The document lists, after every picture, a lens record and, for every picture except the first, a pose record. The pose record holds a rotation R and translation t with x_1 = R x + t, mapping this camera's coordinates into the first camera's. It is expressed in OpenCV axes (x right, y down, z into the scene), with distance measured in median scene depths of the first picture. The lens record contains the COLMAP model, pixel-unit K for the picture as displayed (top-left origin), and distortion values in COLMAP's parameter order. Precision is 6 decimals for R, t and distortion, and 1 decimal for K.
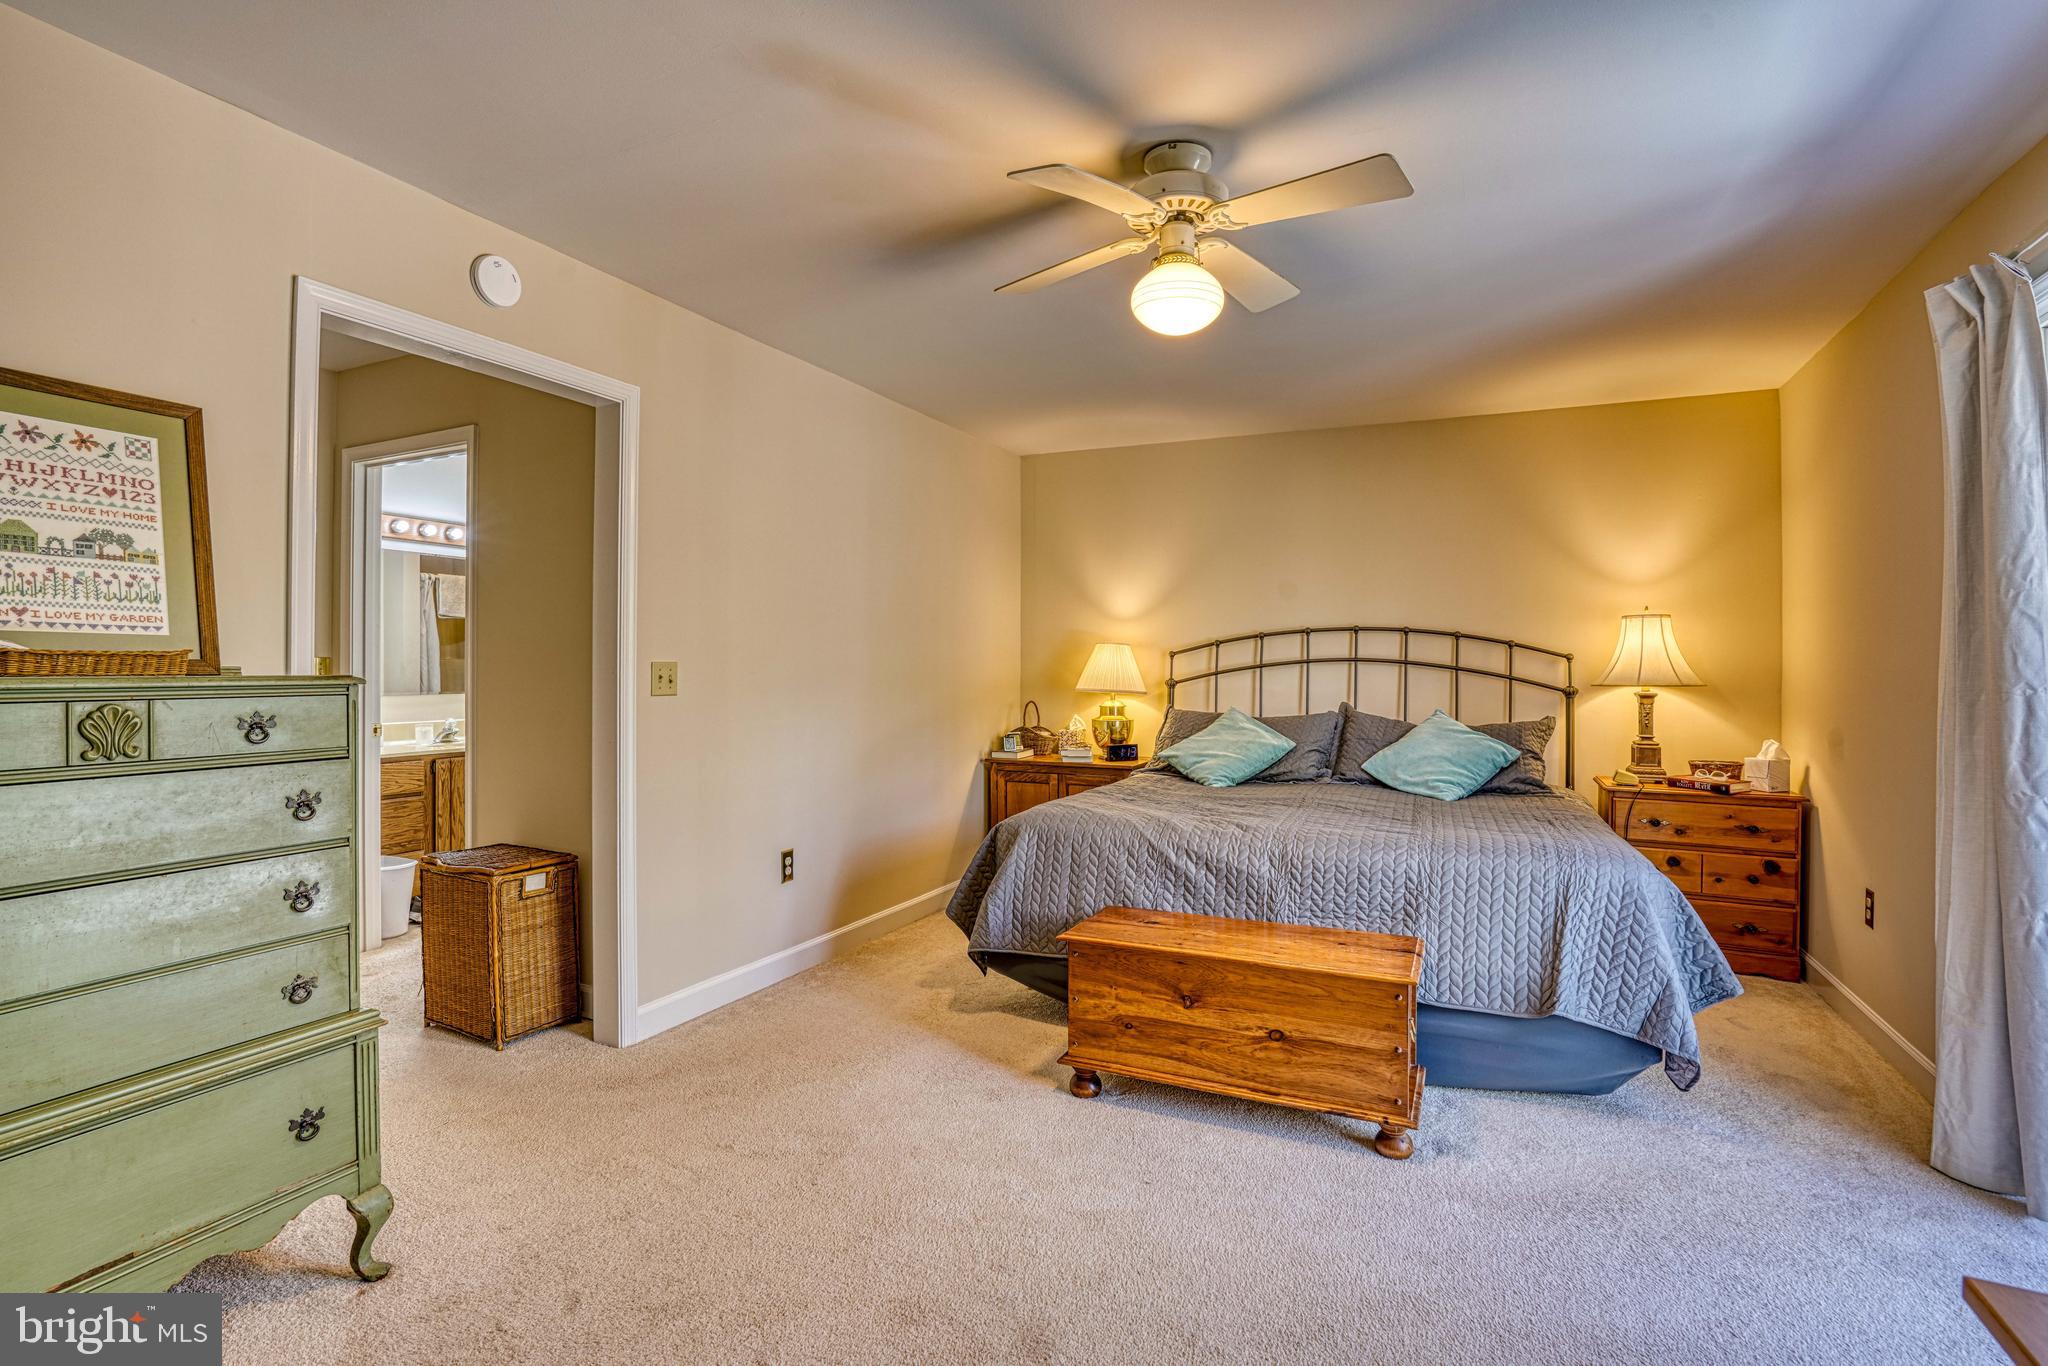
lens RADIAL K [[968.6, 0, 992.0], [0, 968.6, 682.9], [0, 0, 1]] dist [-0.055498, 0.025713]
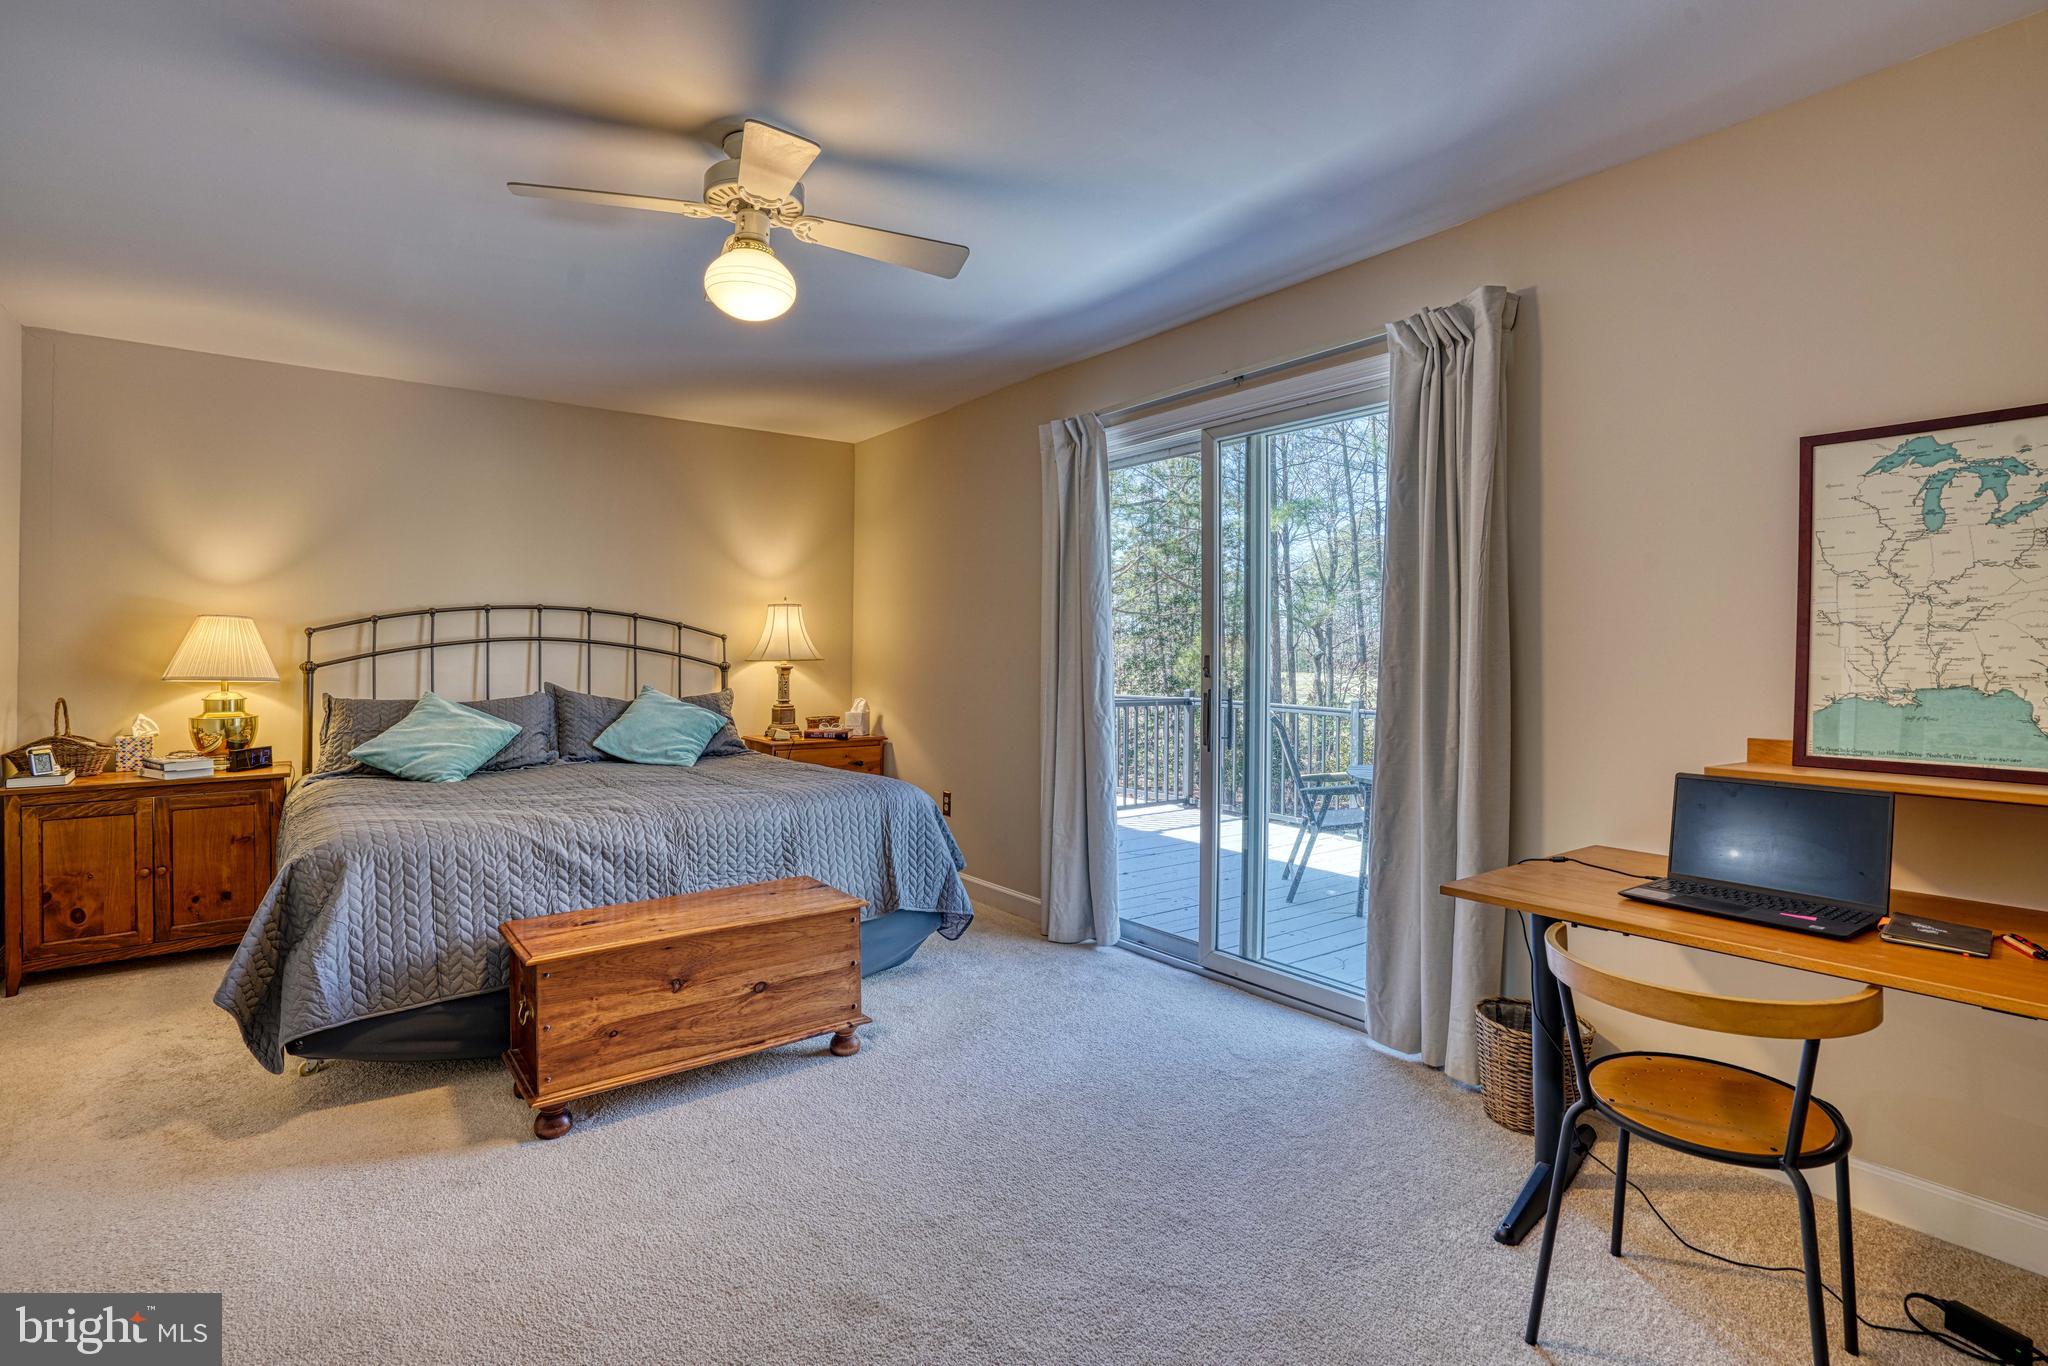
lens RADIAL K [[968.6, 0, 992.0], [0, 968.6, 682.9], [0, 0, 1]] dist [-0.055498, 0.025713]
pose [[0.456769, -0.034543, 0.888914, -0.384930], [0.016530, 0.999403, 0.030343, -0.001793], [-0.889432, 0.000834, 0.457067, 0.198427]]
